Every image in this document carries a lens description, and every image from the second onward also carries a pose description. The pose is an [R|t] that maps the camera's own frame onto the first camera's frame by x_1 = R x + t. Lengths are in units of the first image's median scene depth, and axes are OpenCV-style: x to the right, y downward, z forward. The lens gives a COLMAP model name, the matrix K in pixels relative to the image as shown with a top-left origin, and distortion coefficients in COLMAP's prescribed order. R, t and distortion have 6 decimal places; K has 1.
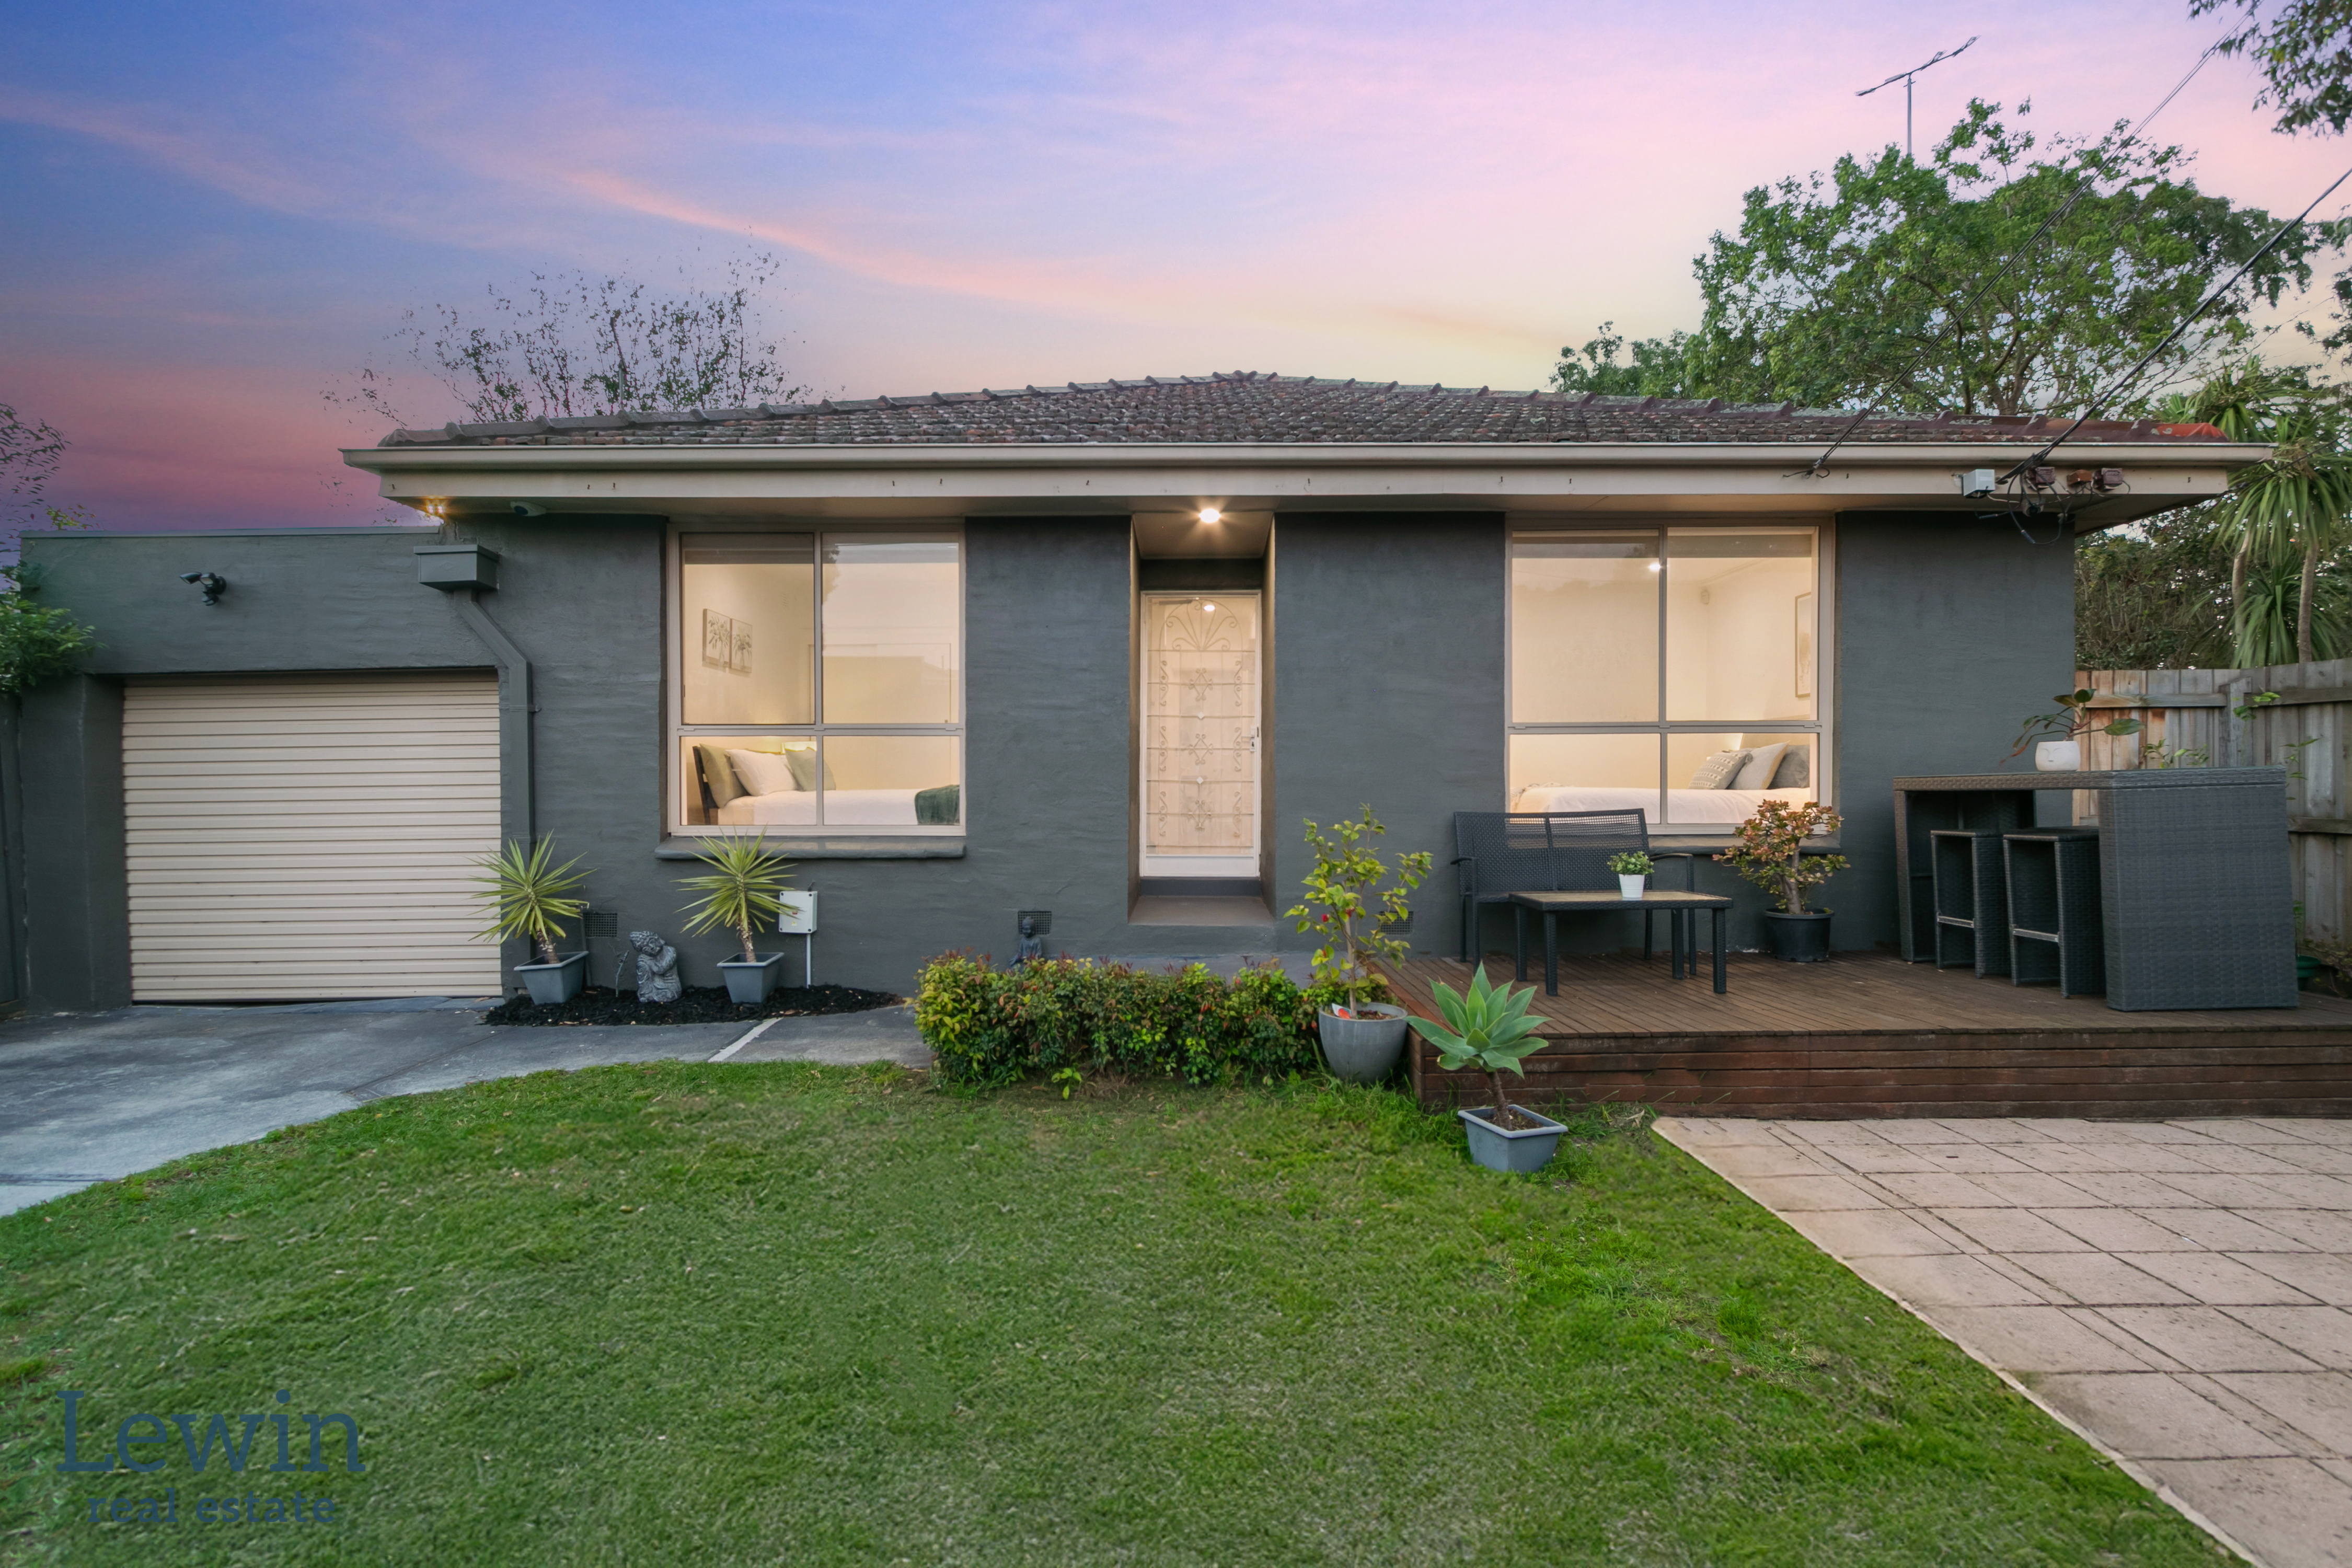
lens RADIAL K [[1101.6, 0, 1176.0], [0, 1101.6, 784.0], [0, 0, 1]] dist [0.003583, 0.000146]
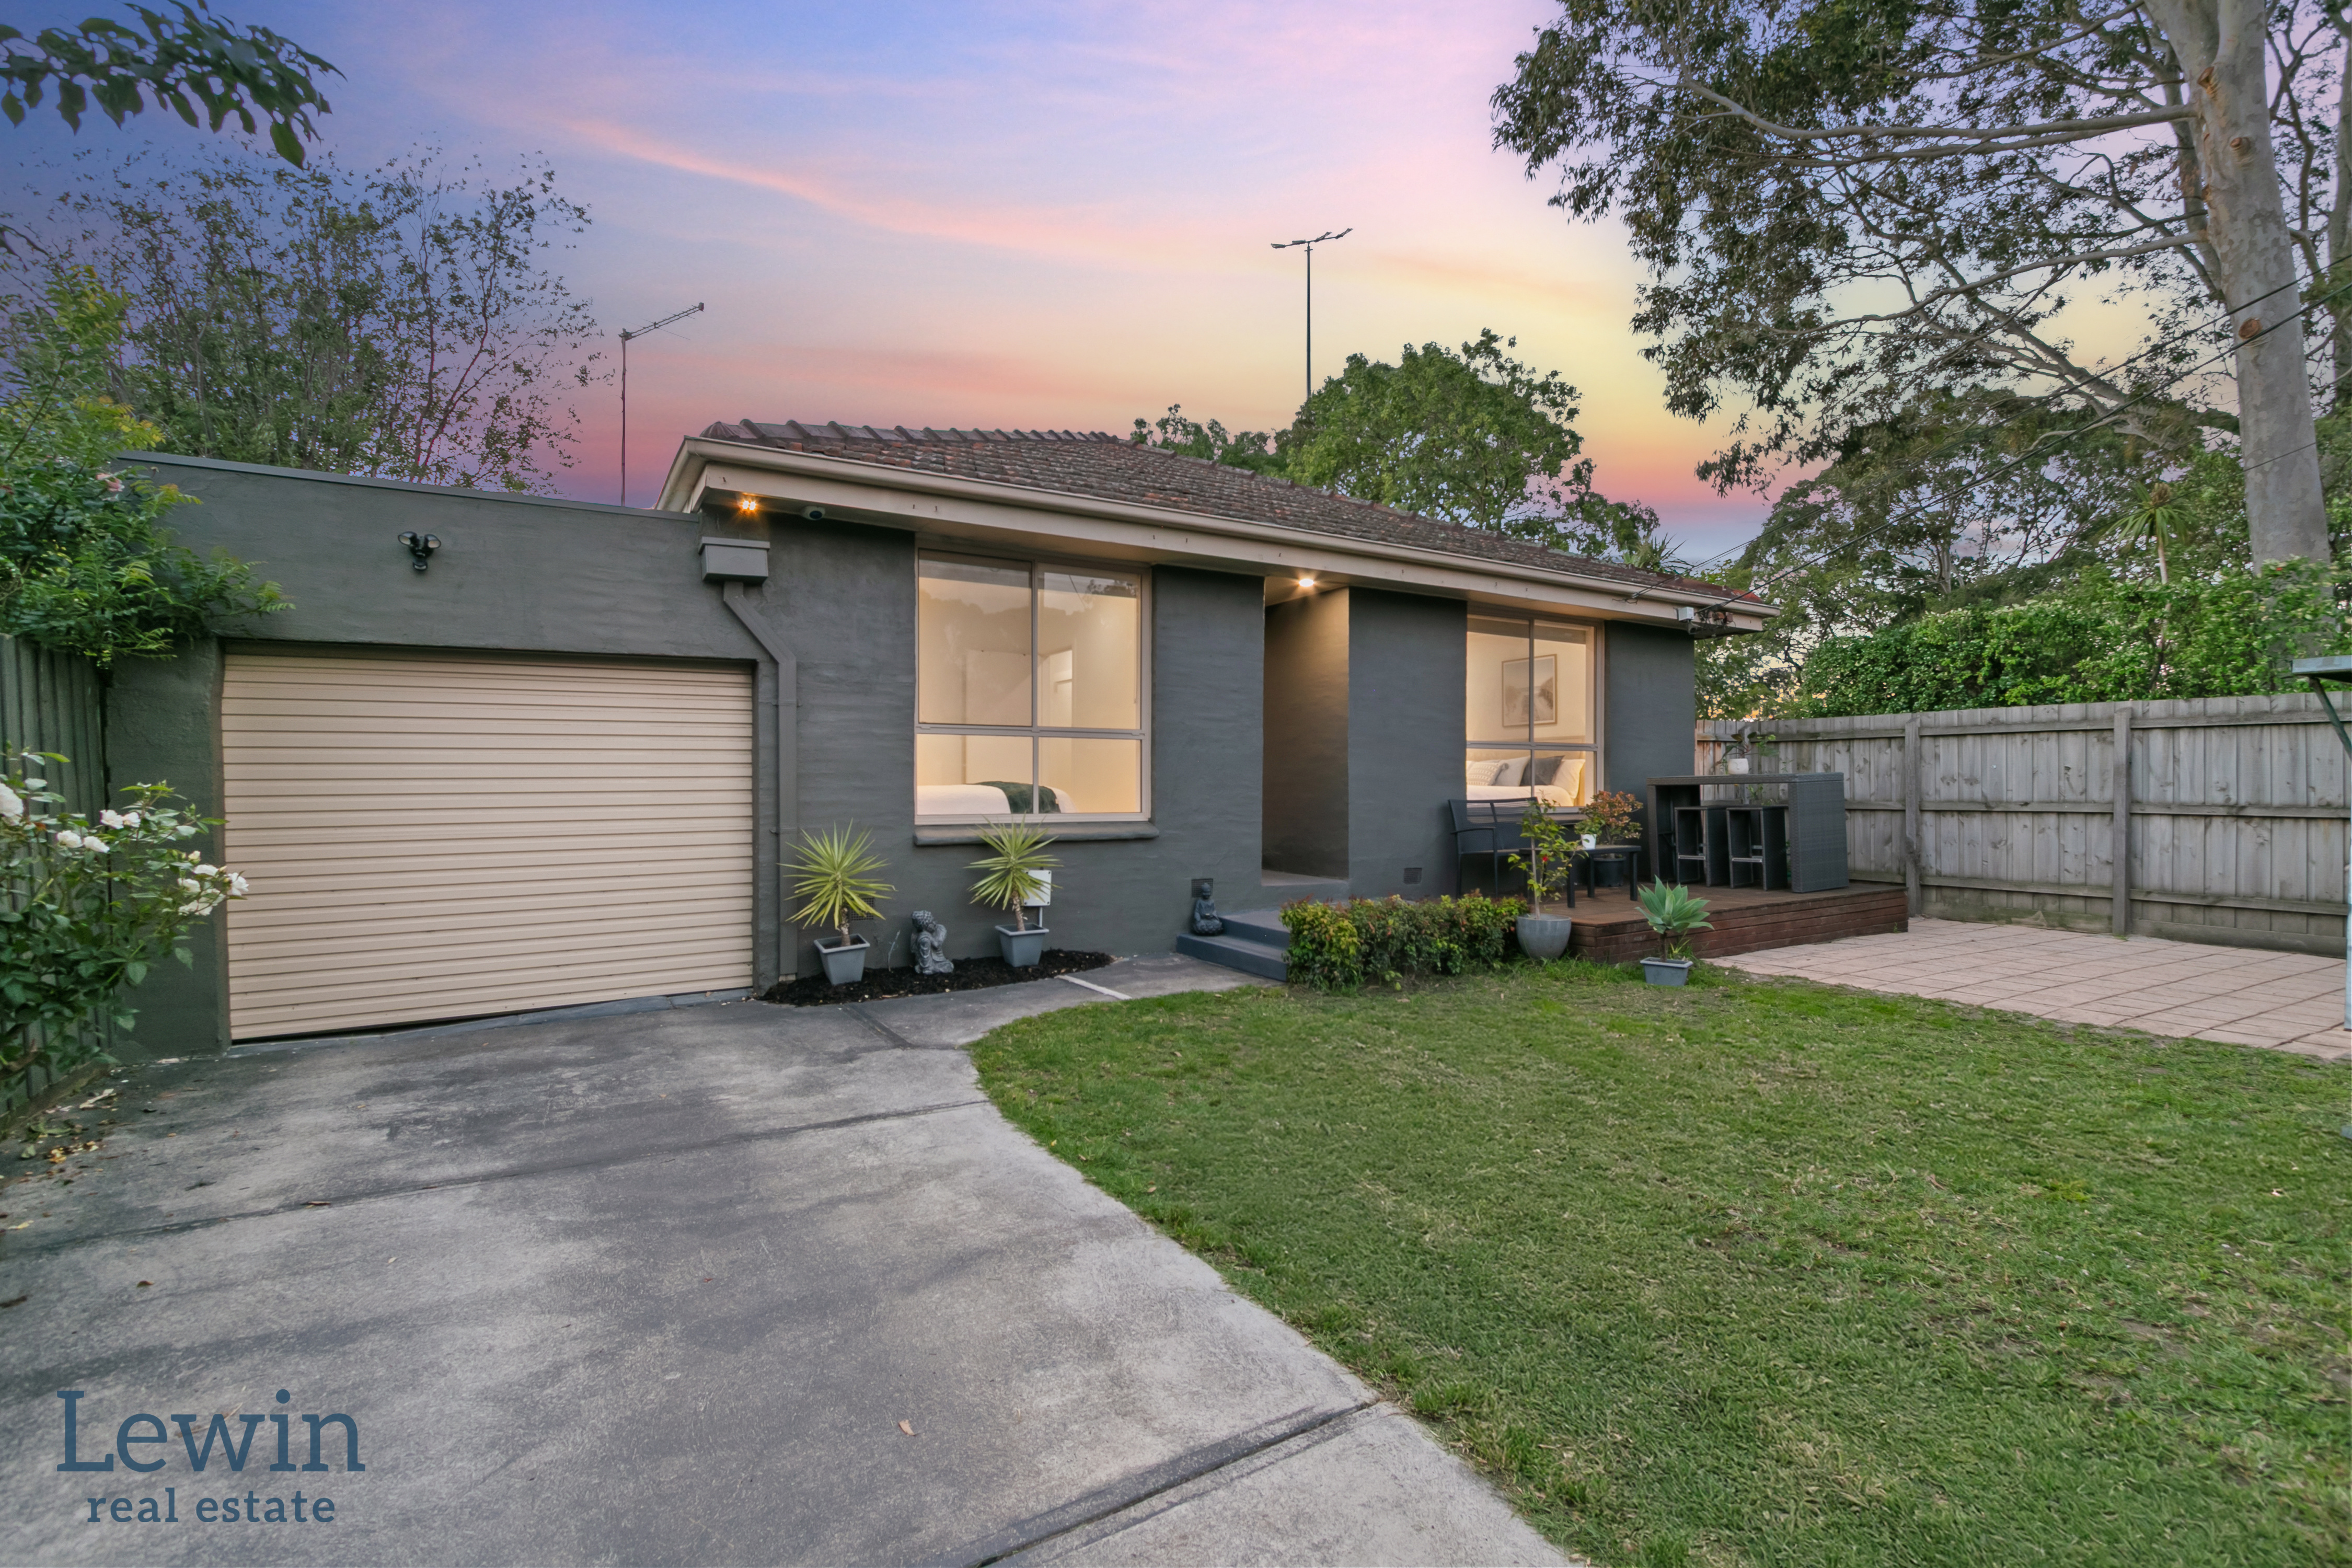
lens RADIAL K [[1064.5, 0, 1176.0], [0, 1064.5, 784.0], [0, 0, 1]] dist [0.001645, 0.000167]
pose [[0.849824, 0.002820, 0.527059, -0.800405], [-0.004501, 0.999988, 0.001908, 0.003580], [-0.527047, -0.003994, 0.849827, -0.033673]]
